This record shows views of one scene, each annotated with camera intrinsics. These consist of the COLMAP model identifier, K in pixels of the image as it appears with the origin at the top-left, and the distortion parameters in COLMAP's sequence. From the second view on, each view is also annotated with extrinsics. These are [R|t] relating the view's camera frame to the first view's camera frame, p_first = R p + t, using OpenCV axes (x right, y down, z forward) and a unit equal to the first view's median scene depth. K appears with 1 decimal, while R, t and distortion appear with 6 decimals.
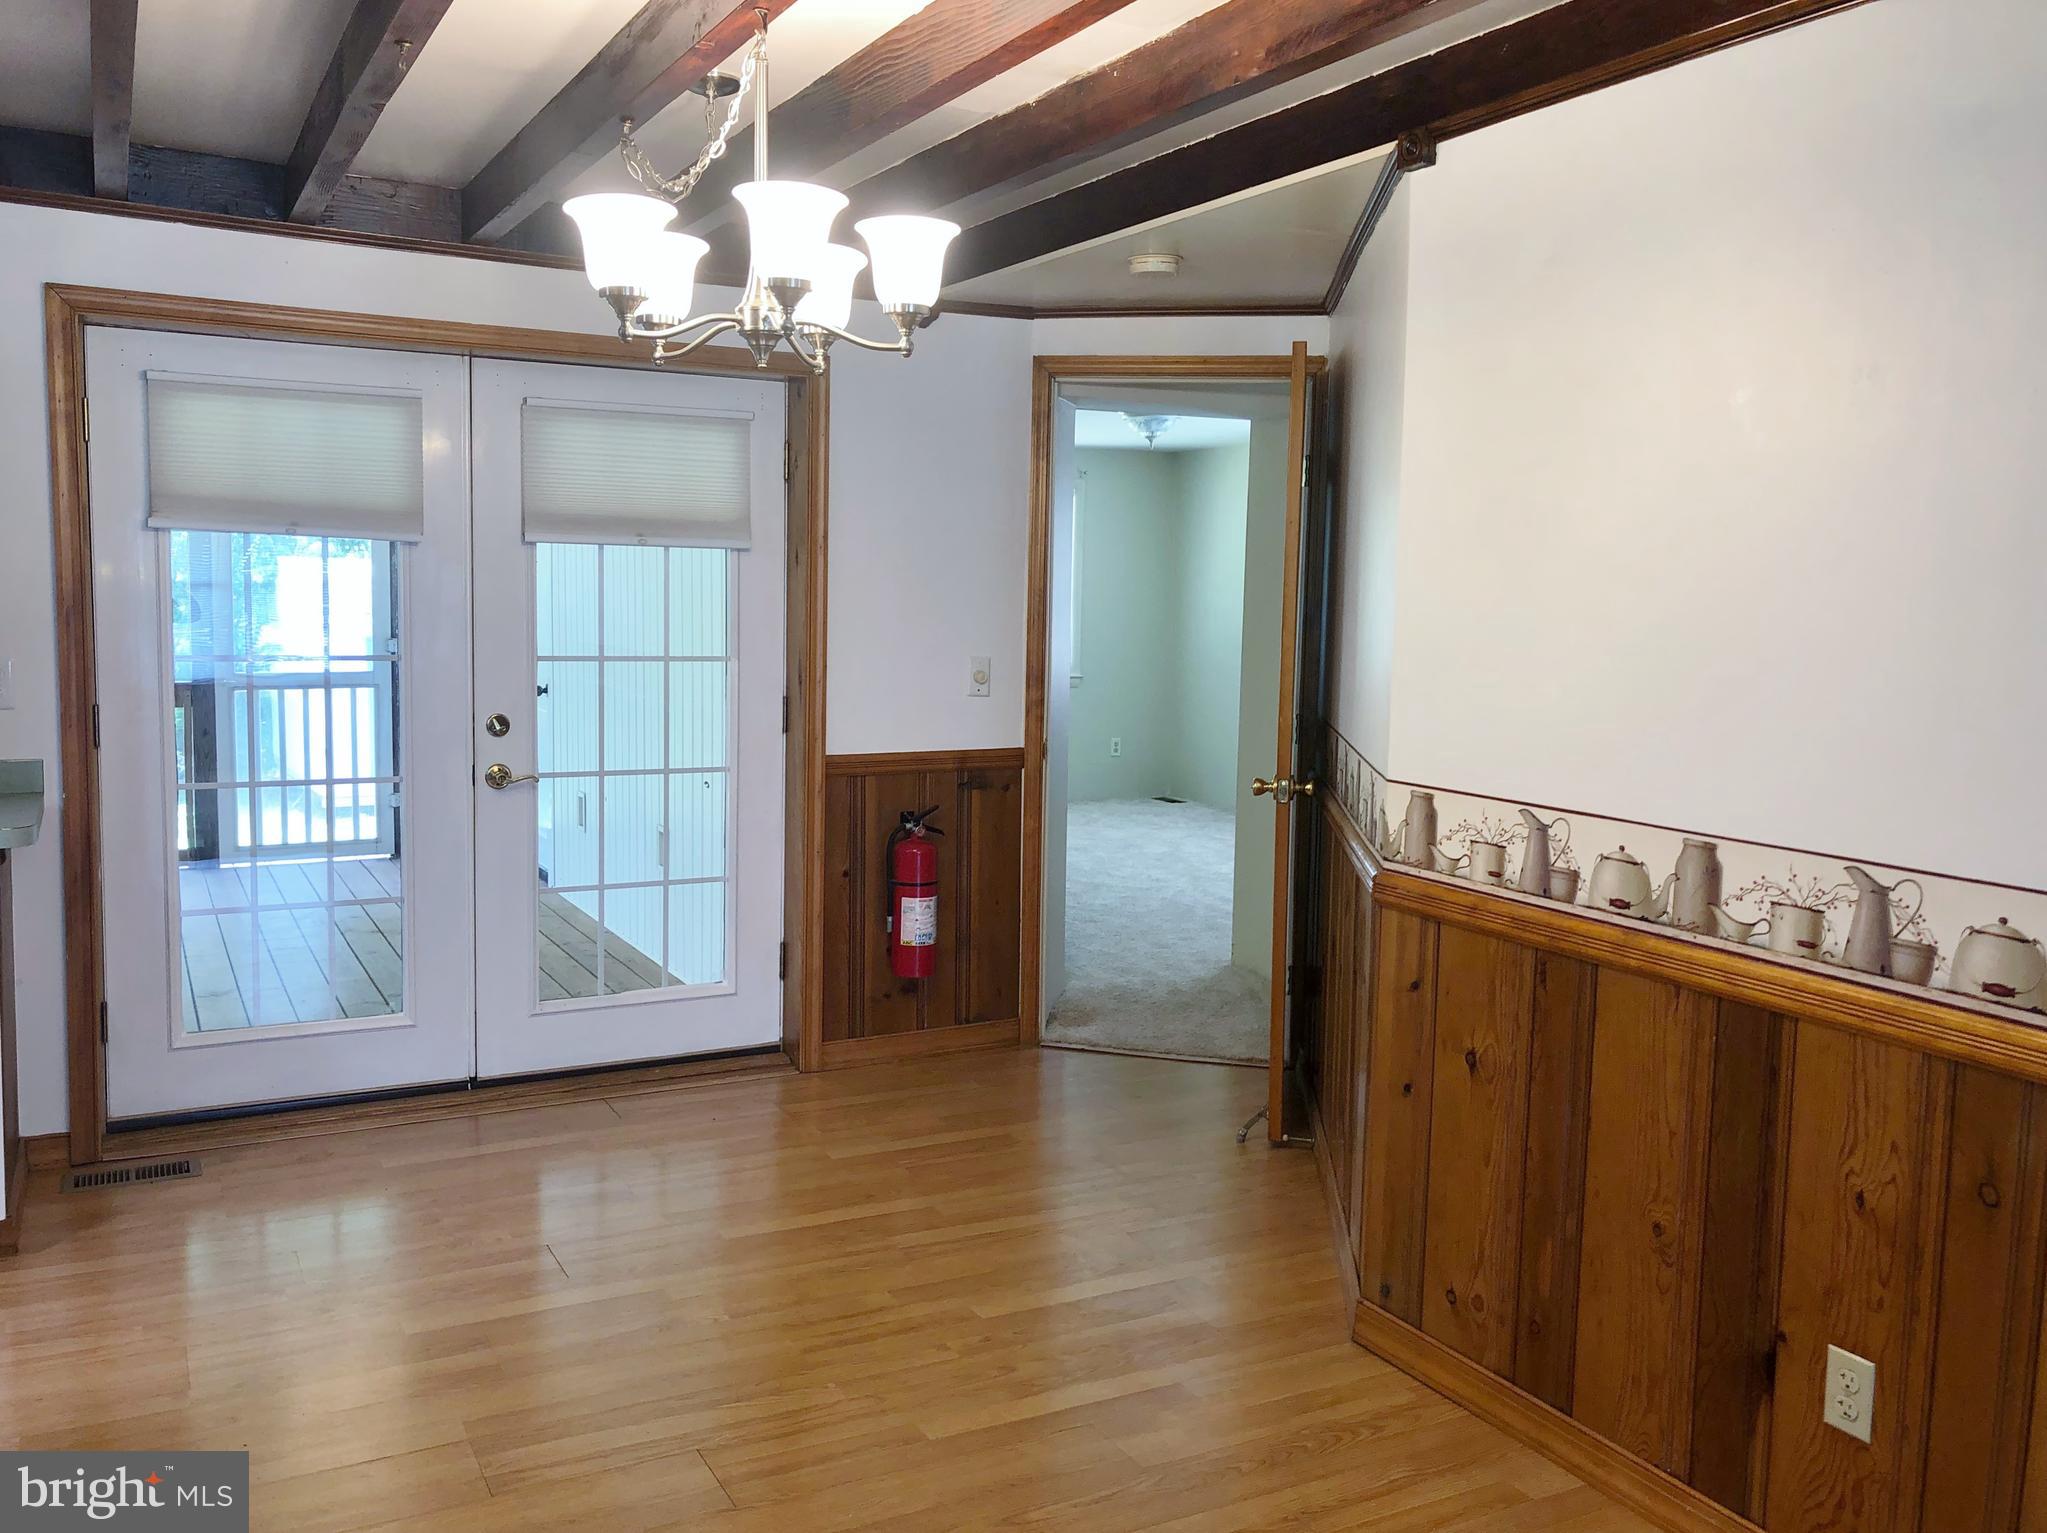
lens RADIAL K [[1703.0, 0, 1038.1], [0, 1703.0, 737.1], [0, 0, 1]] dist [0.036280, -0.027334]
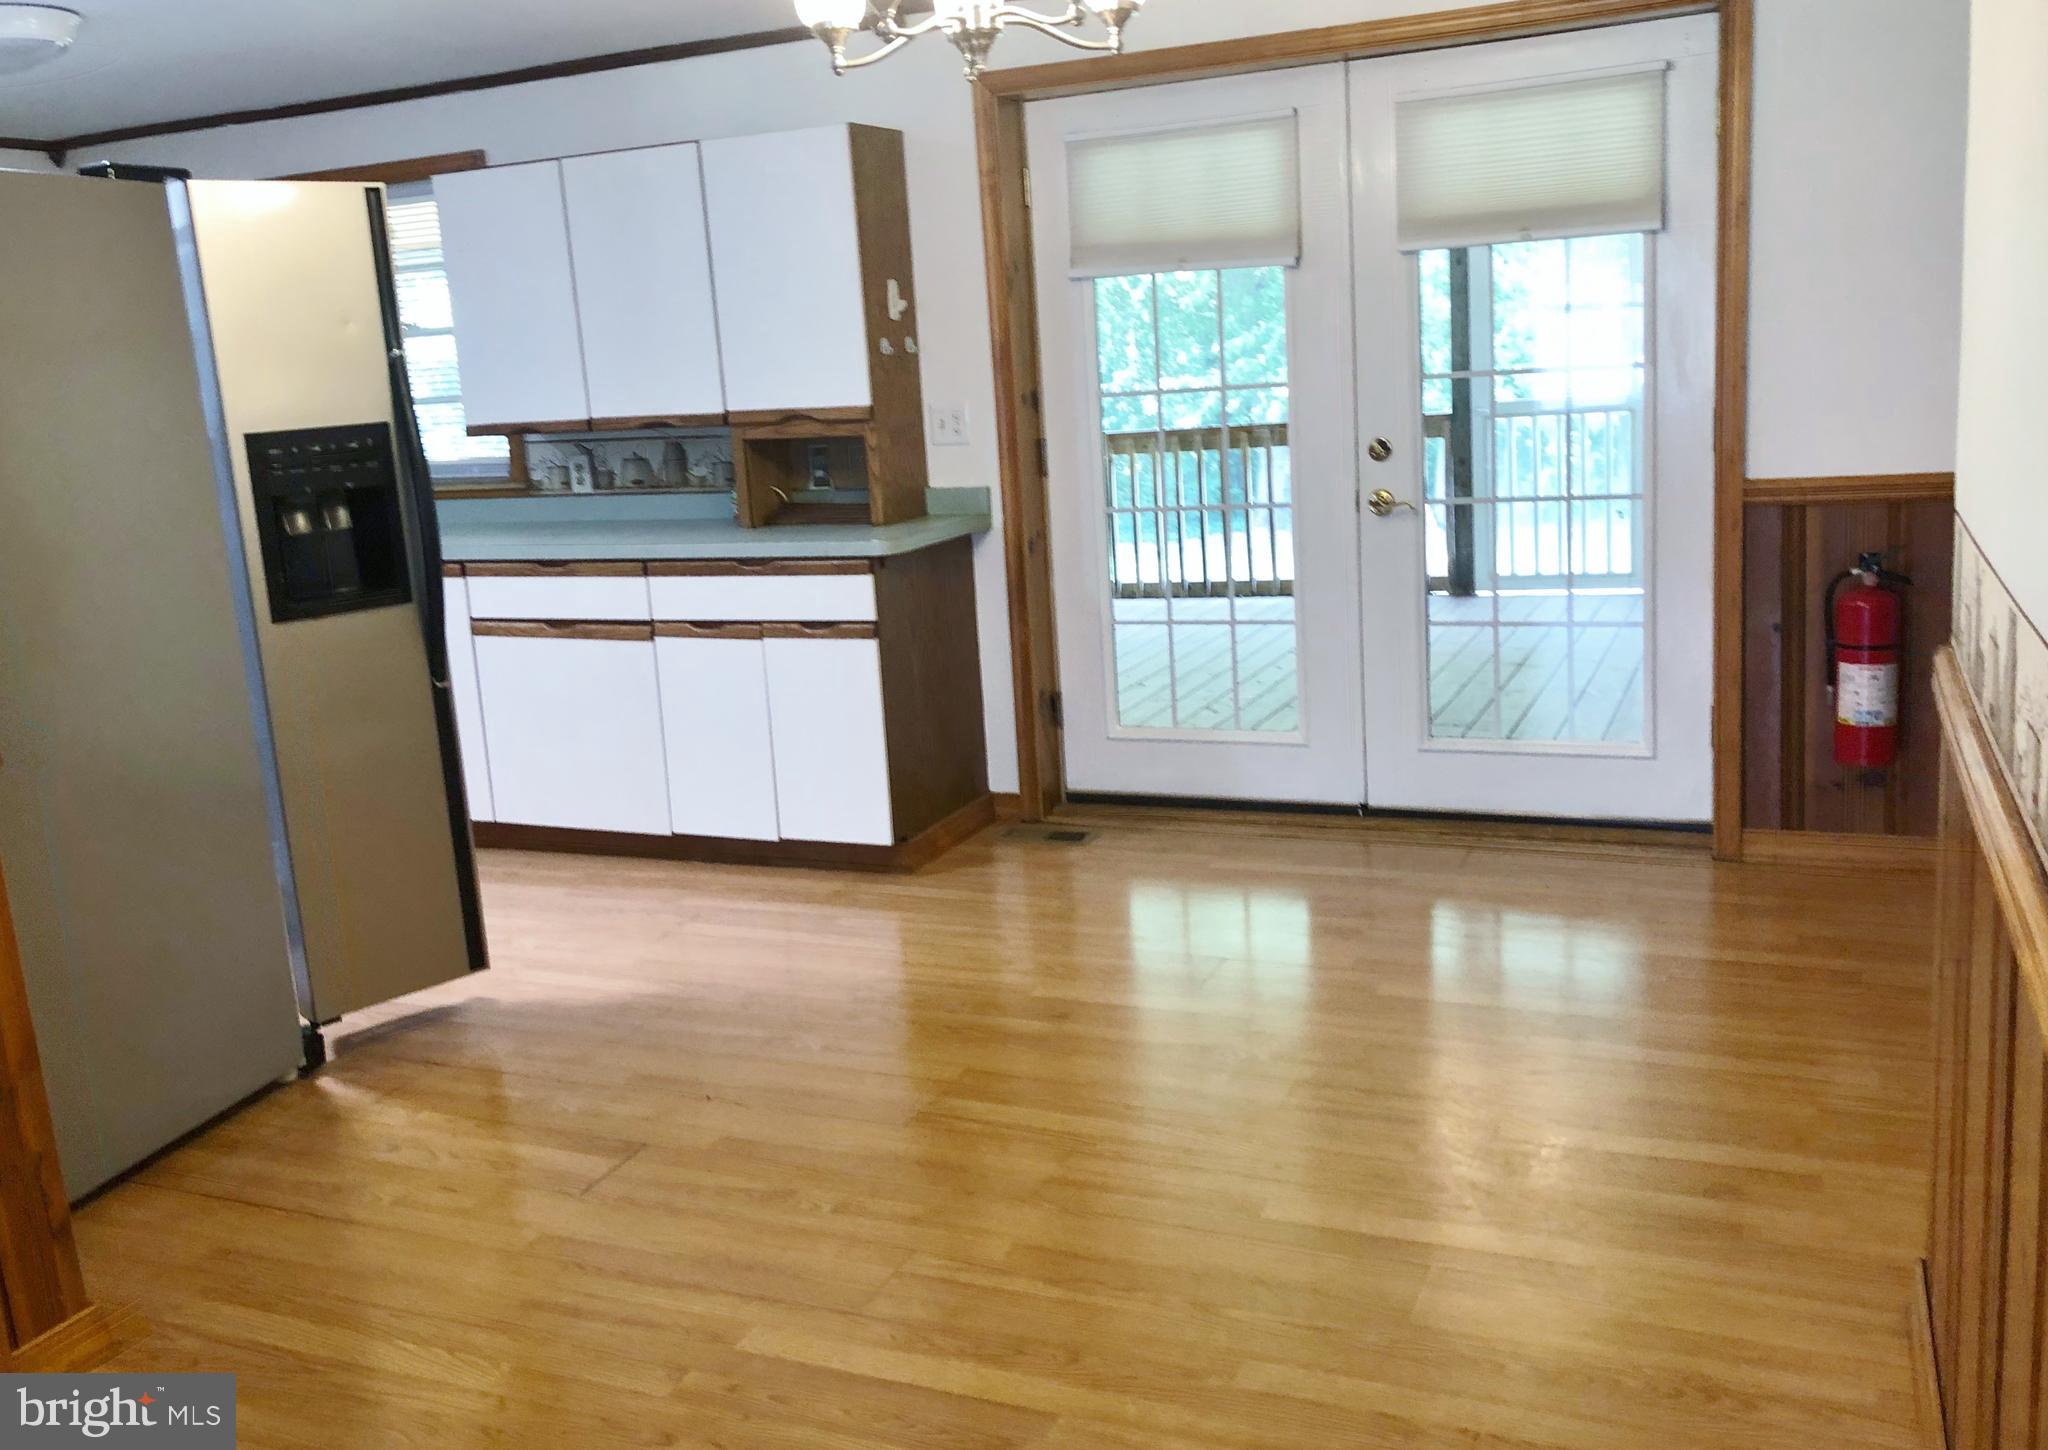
lens RADIAL K [[1808.7, 0, 1024.0], [0, 1808.7, 725.0], [0, 0, 1]] dist [0.031064, -0.022125]
pose [[0.608113, 0.105495, -0.786810, 0.385126], [0.006331, 0.990455, 0.137693, 0.004694], [0.793825, -0.088714, 0.601641, 0.205903]]
